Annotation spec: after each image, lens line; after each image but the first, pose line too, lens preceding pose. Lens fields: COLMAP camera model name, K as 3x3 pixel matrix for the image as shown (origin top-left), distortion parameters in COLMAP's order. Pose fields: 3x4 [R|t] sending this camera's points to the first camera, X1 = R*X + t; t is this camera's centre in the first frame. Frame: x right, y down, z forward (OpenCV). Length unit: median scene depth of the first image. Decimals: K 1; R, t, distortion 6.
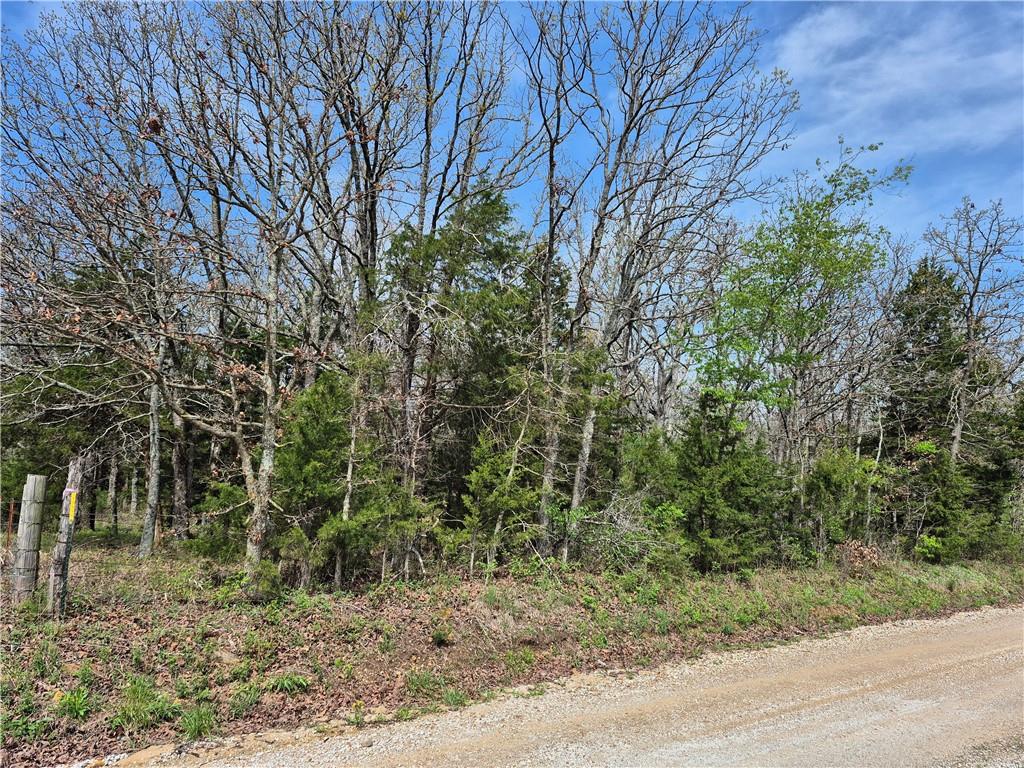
lens RADIAL K [[680.6, 0, 510.9], [0, 680.6, 384.2], [0, 0, 1]] dist [0.030445, 0.001223]
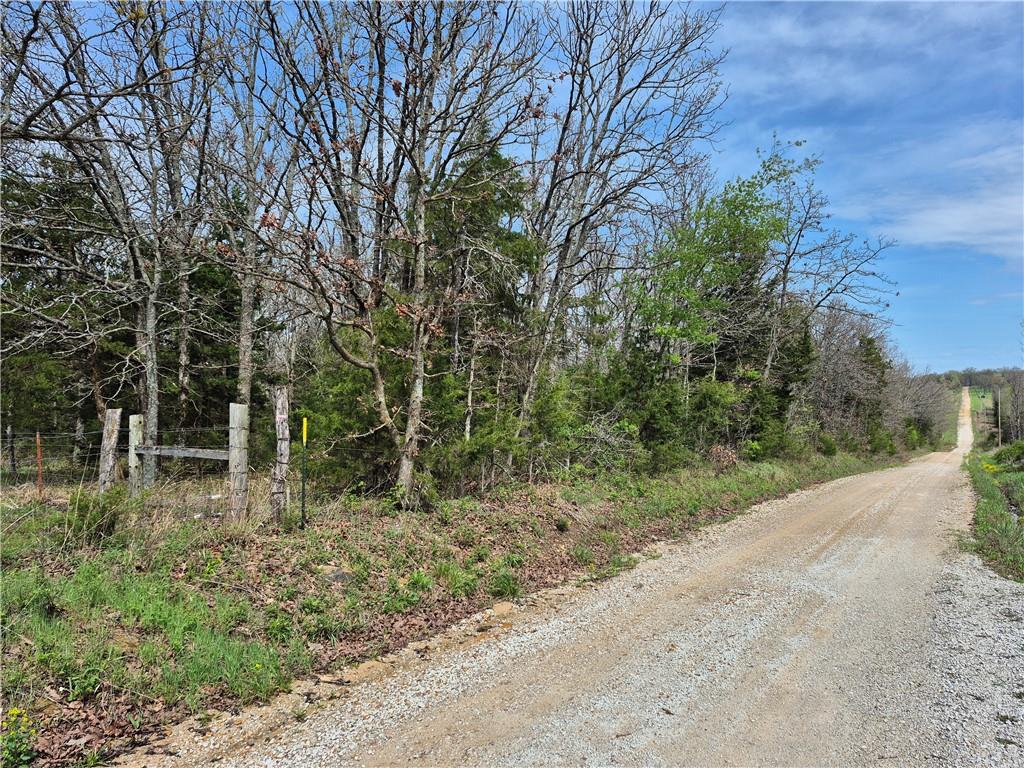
lens RADIAL K [[680.6, 0, 514.8], [0, 680.6, 384.4], [0, 0, 1]] dist [0.030445, 0.001223]
pose [[0.938116, -0.009981, 0.346177, -0.382211], [-0.026706, 0.994523, 0.101047, -0.007730], [-0.345289, -0.104039, 0.932712, -0.063393]]
